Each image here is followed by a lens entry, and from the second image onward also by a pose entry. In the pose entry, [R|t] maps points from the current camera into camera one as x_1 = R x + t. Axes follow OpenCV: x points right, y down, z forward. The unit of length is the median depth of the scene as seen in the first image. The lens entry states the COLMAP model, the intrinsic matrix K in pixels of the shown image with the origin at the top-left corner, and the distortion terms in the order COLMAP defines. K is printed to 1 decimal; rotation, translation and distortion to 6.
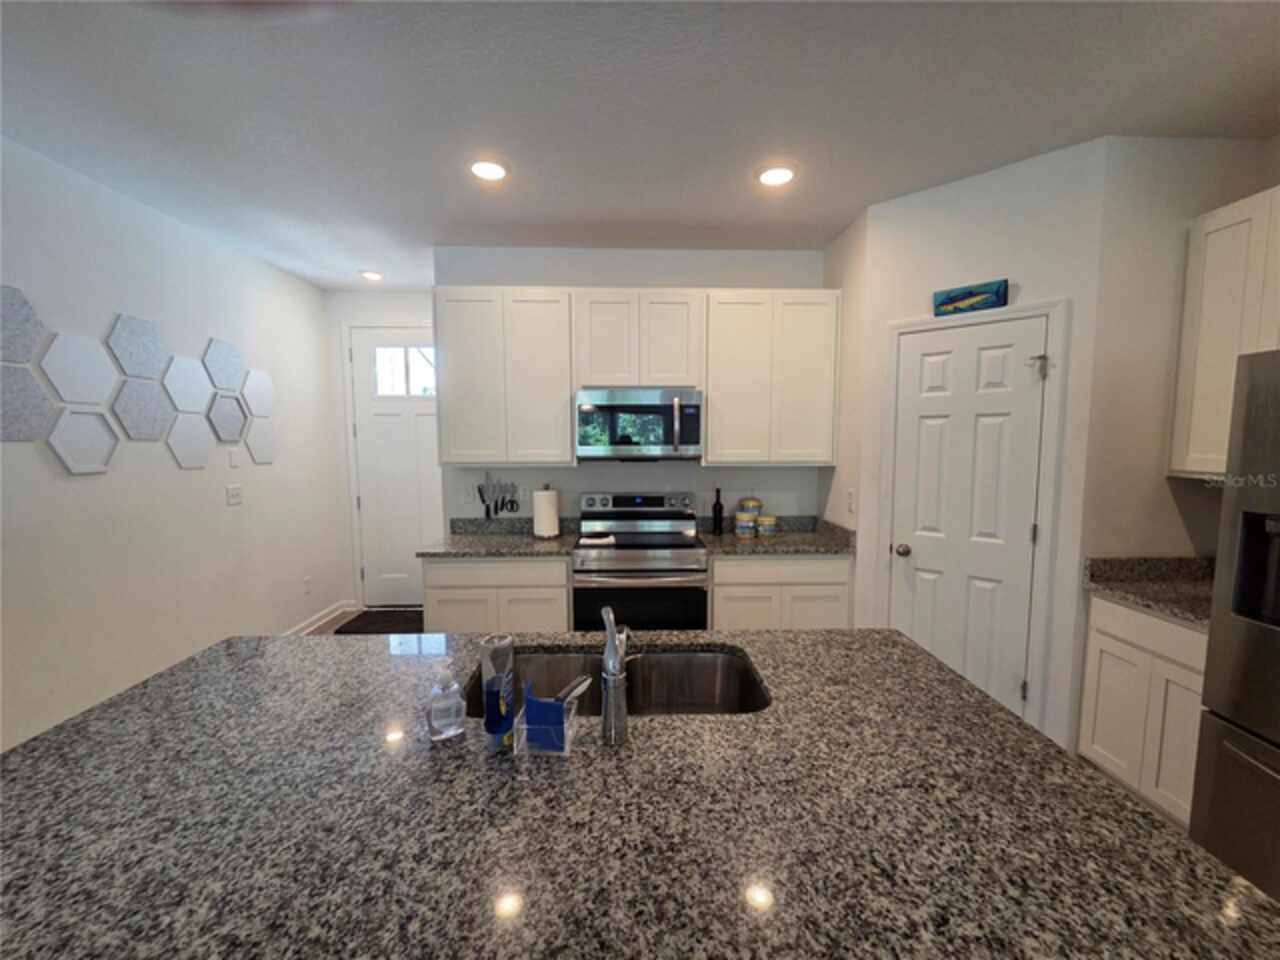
lens RADIAL K [[526.3, 0, 642.0], [0, 526.3, 485.8], [0, 0, 1]] dist [0.004835, -0.003533]
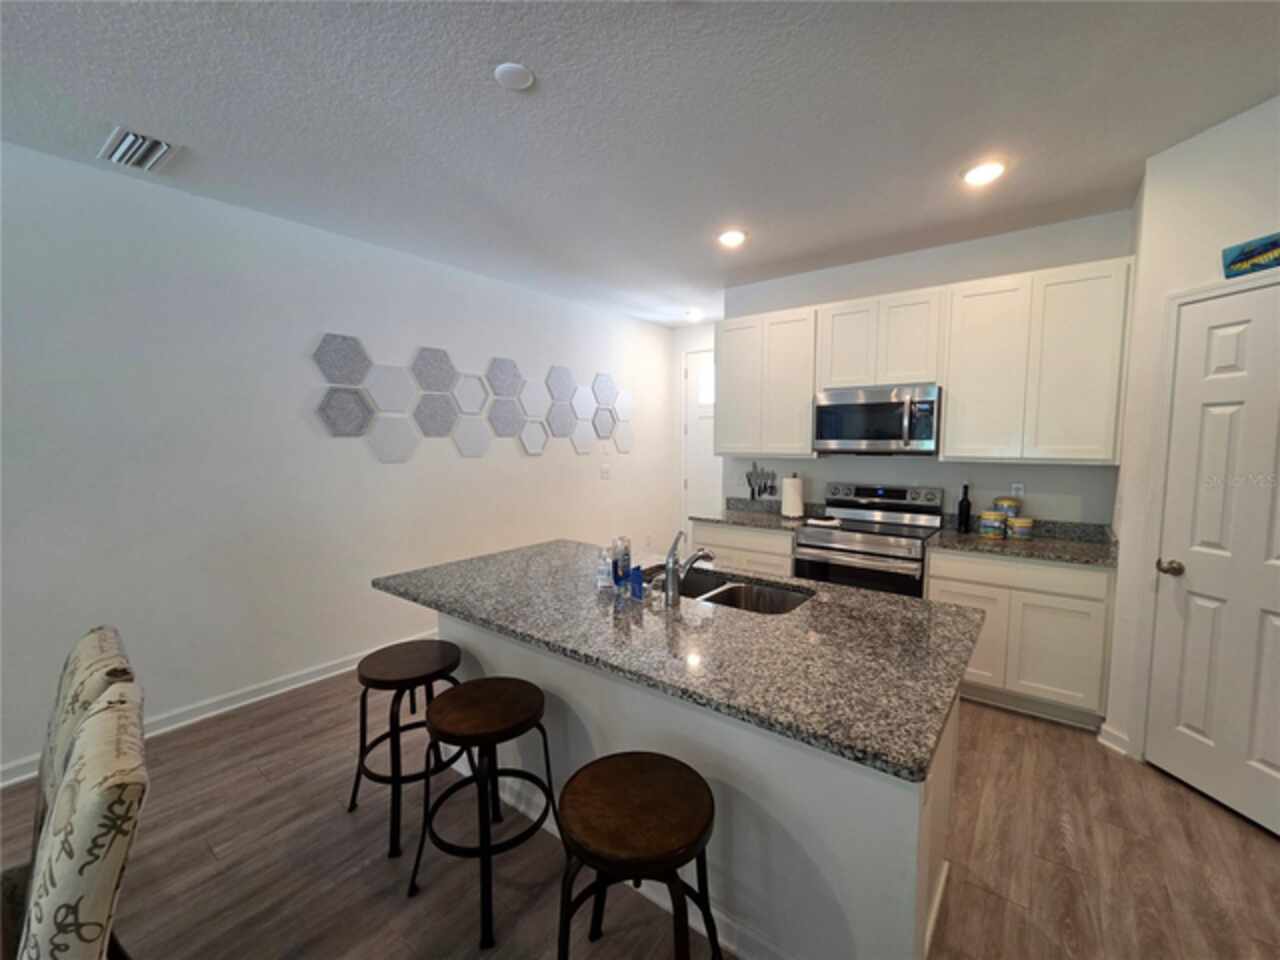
lens RADIAL K [[526.3, 0, 642.0], [0, 526.3, 485.8], [0, 0, 1]] dist [0.004835, -0.003533]
pose [[0.768774, 0.056487, -0.637020, 0.330181], [-0.055287, 0.998233, 0.021795, 0.019888], [0.637126, 0.018464, 0.770539, -0.143444]]
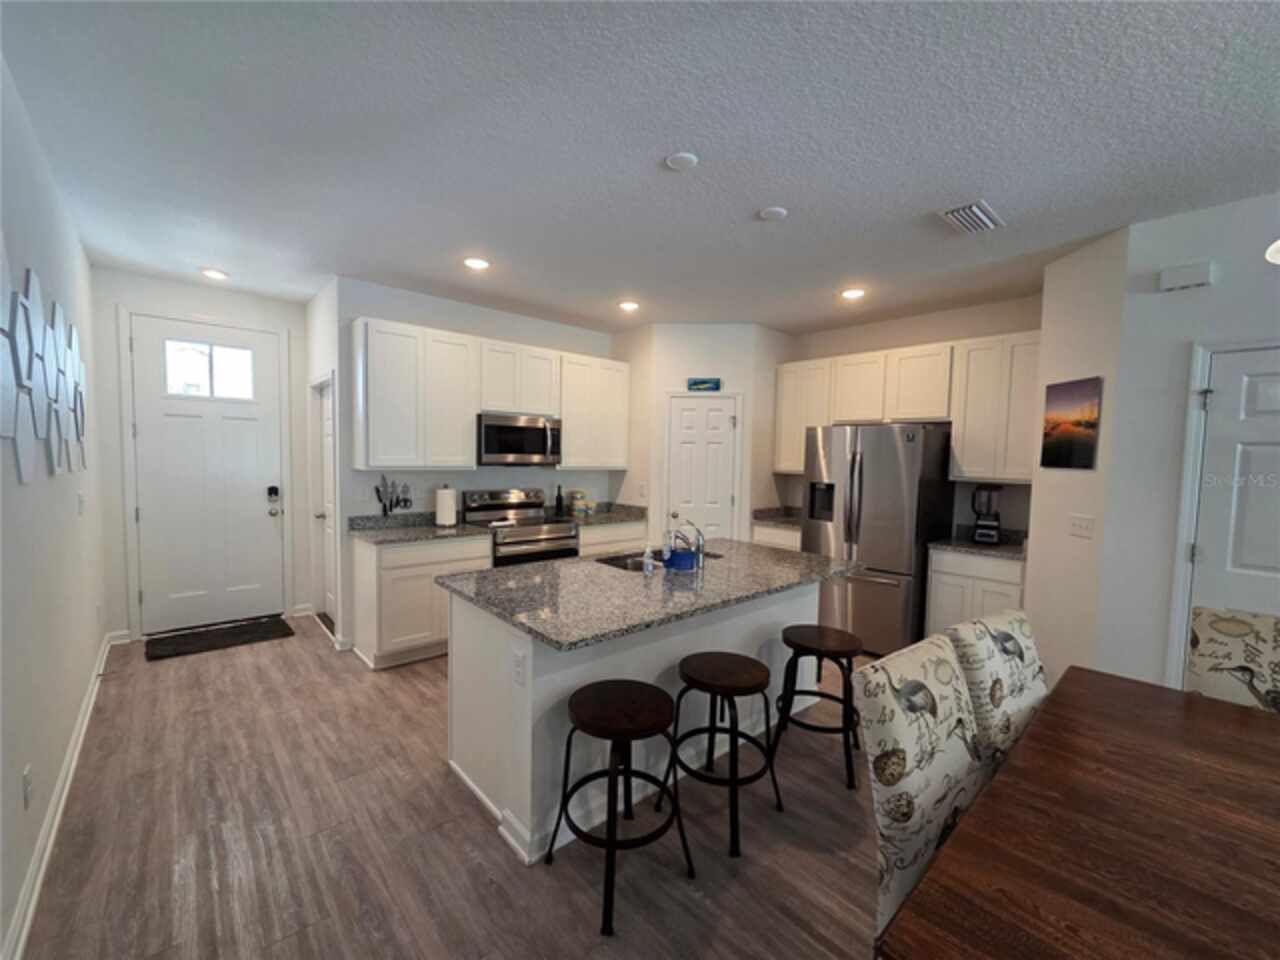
lens RADIAL K [[526.3, 0, 642.0], [0, 526.3, 485.8], [0, 0, 1]] dist [0.004835, -0.003533]
pose [[0.766914, -0.019435, 0.641456, -0.665400], [0.033915, 0.999372, -0.010269, 0.031882], [-0.640854, 0.029630, 0.767091, -0.288654]]
